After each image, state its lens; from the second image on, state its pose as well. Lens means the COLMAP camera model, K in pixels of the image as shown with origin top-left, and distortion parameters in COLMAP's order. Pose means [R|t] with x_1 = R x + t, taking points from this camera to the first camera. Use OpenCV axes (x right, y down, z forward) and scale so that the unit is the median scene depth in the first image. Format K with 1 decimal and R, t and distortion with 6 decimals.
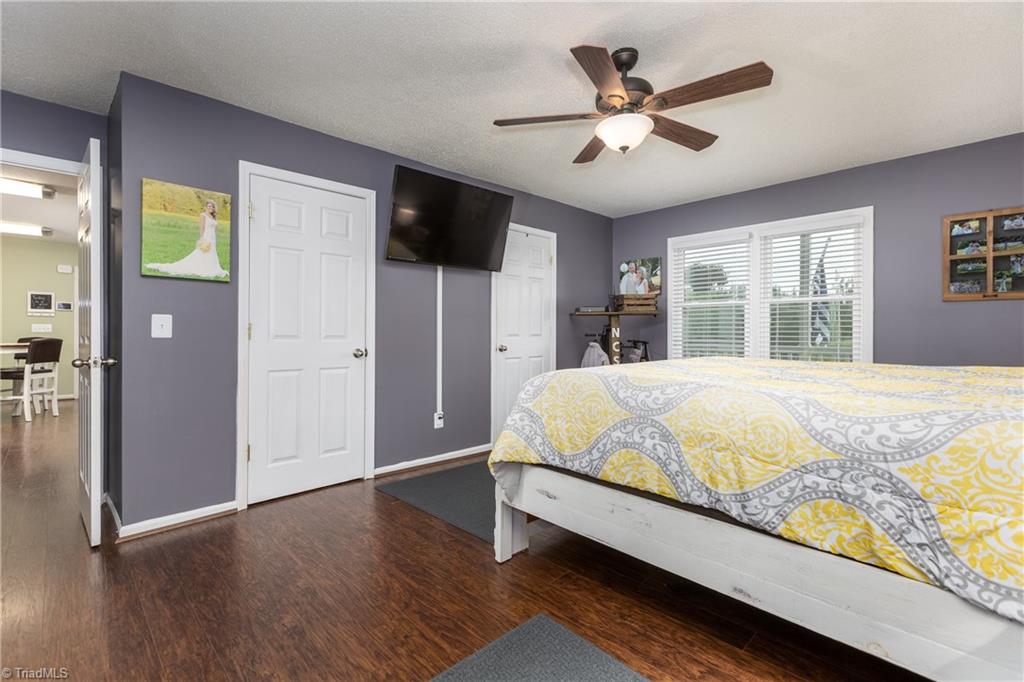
lens RADIAL K [[461.1, 0, 512.9], [0, 461.1, 334.3], [0, 0, 1]] dist [0.004388, -0.000405]
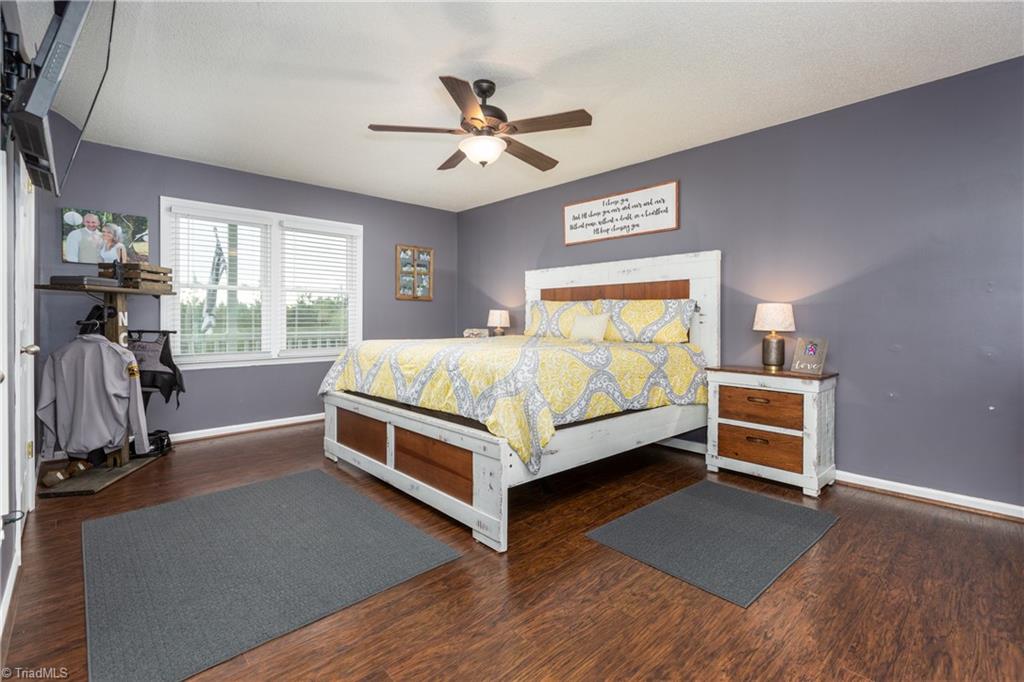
lens RADIAL K [[461.1, 0, 512.8], [0, 461.1, 323.6], [0, 0, 1]] dist [0.004388, -0.000405]
pose [[0.021407, -0.006184, 0.999752, -0.622394], [0.003890, 0.999974, 0.006102, 0.001760], [-0.999763, 0.003758, 0.021431, 0.591761]]
